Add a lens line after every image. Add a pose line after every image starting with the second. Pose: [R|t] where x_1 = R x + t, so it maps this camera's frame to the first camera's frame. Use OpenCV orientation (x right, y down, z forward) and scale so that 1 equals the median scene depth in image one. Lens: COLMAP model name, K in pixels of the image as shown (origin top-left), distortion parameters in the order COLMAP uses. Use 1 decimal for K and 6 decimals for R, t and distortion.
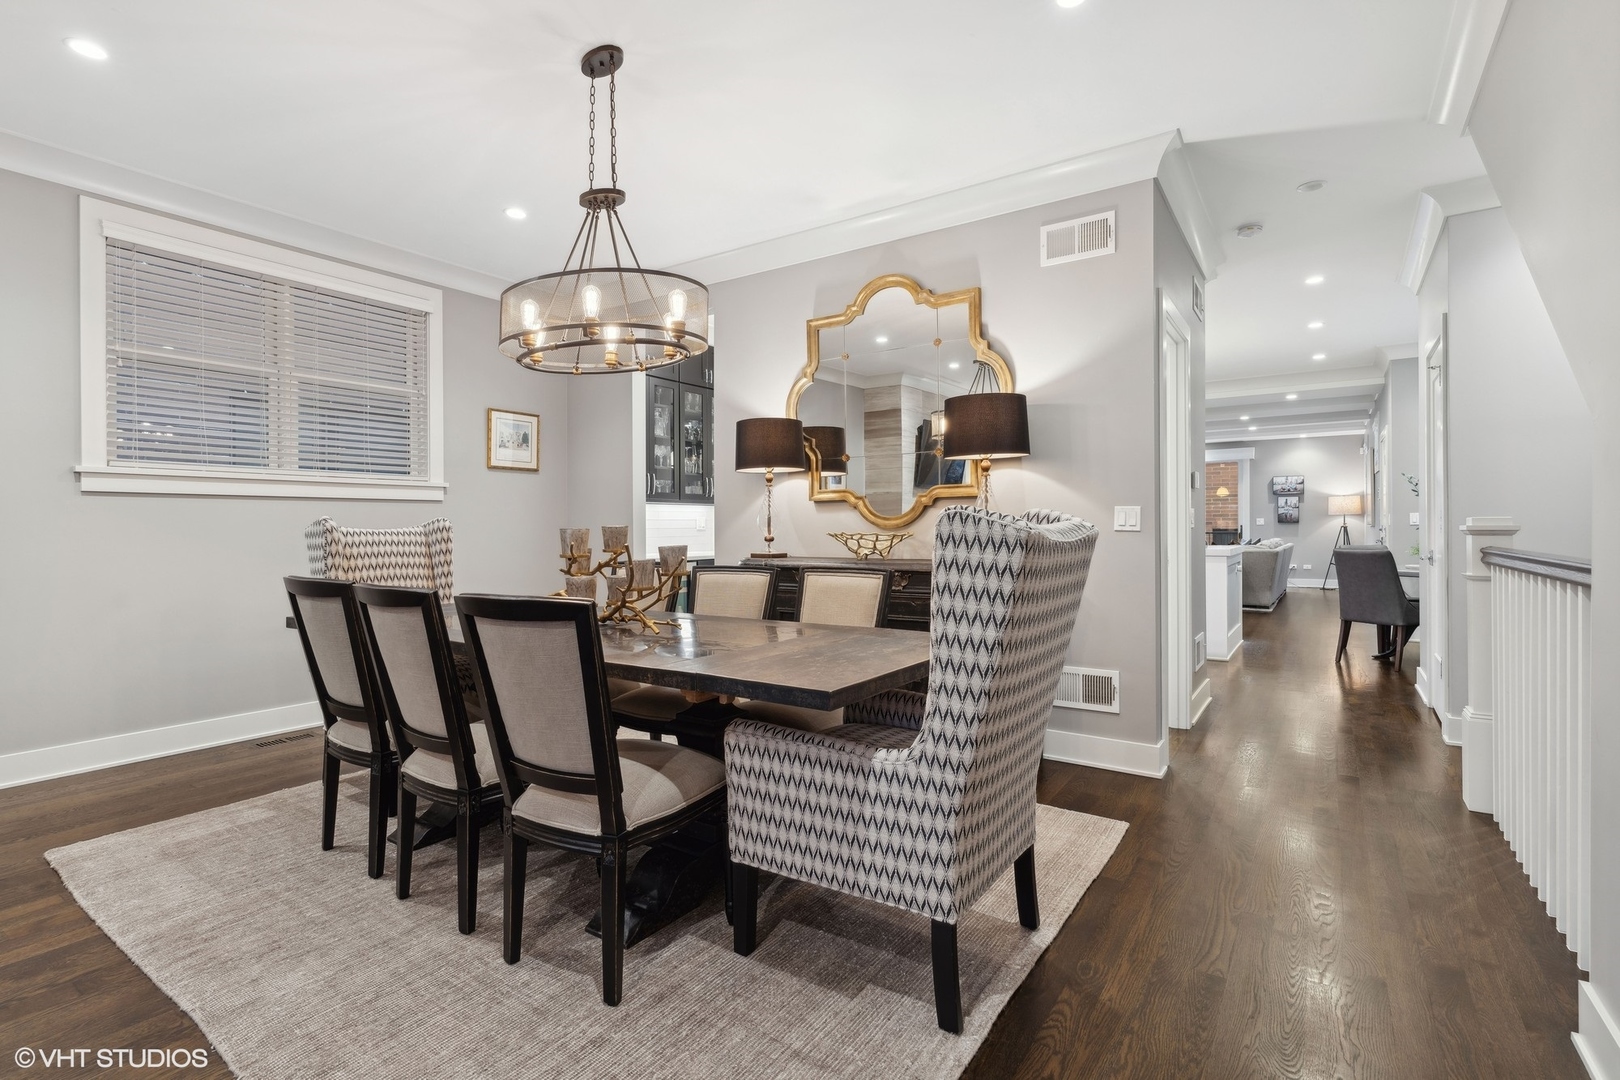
lens RADIAL K [[735.9, 0, 816.5], [0, 735.9, 532.8], [0, 0, 1]] dist [-0.001097, -0.000054]
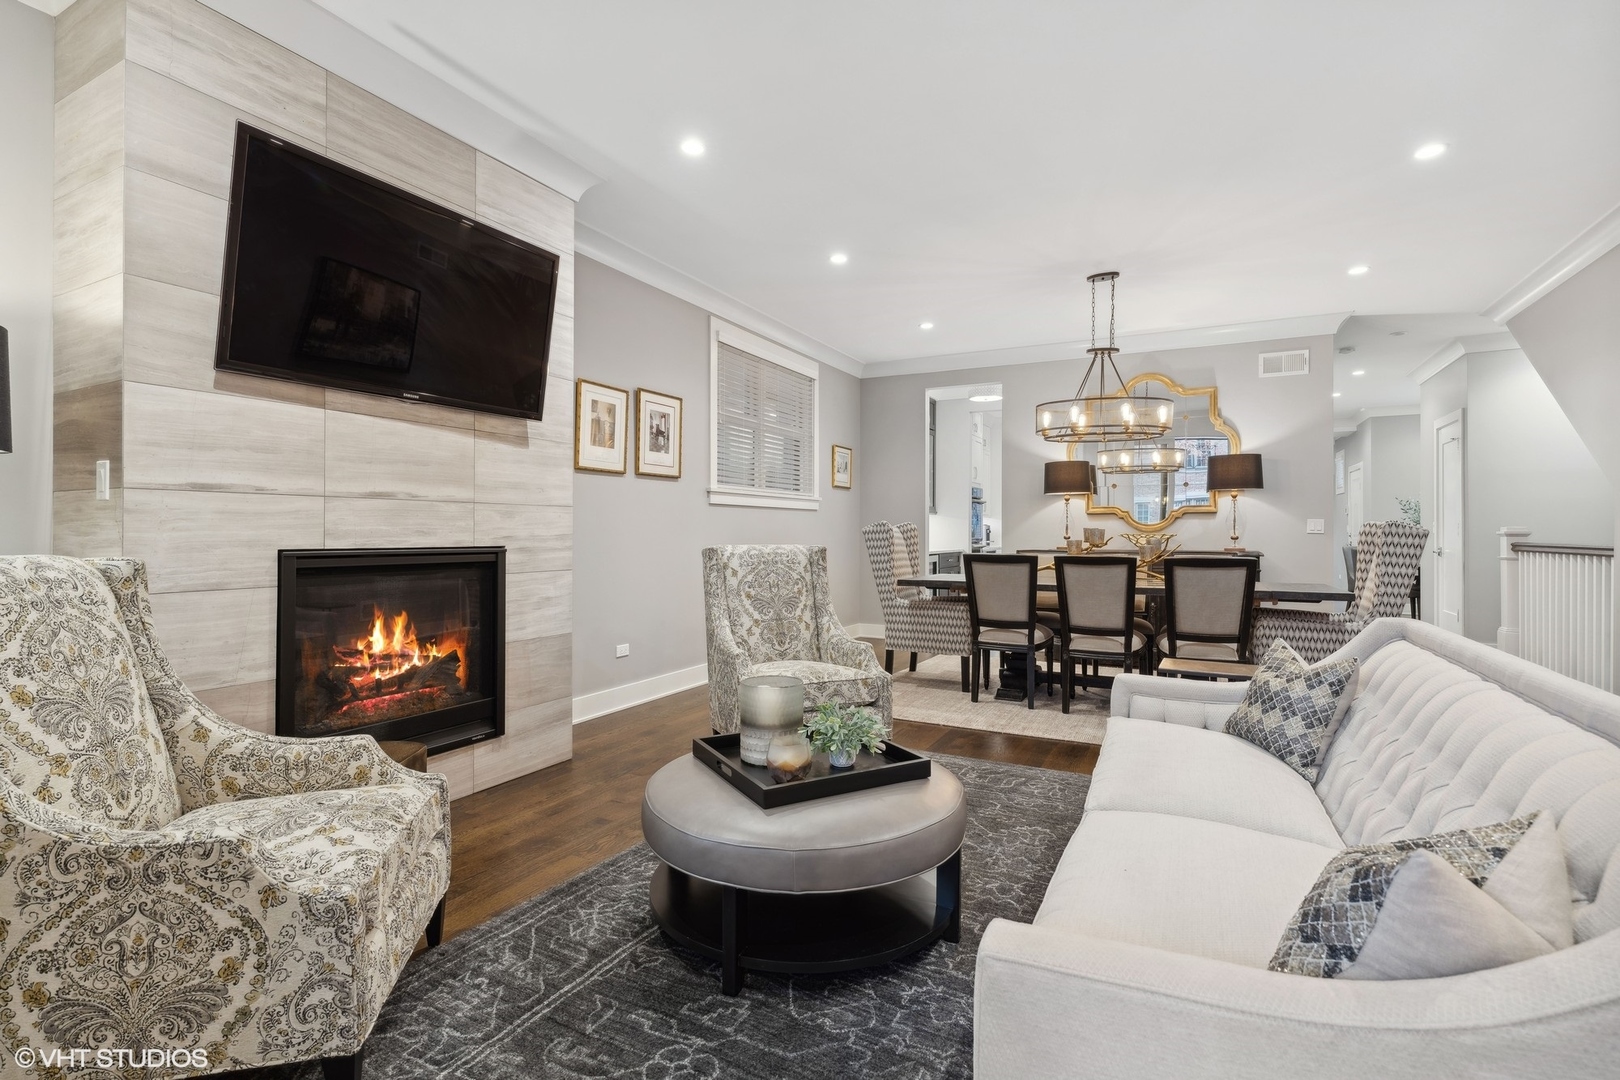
lens RADIAL K [[735.9, 0, 809.6], [0, 735.9, 535.6], [0, 0, 1]] dist [-0.001097, -0.000054]
pose [[0.992448, 0.007038, 0.122468, -0.960949], [-0.006513, 0.999968, -0.004688, 0.017862], [-0.122497, 0.003855, 0.992461, -0.573652]]
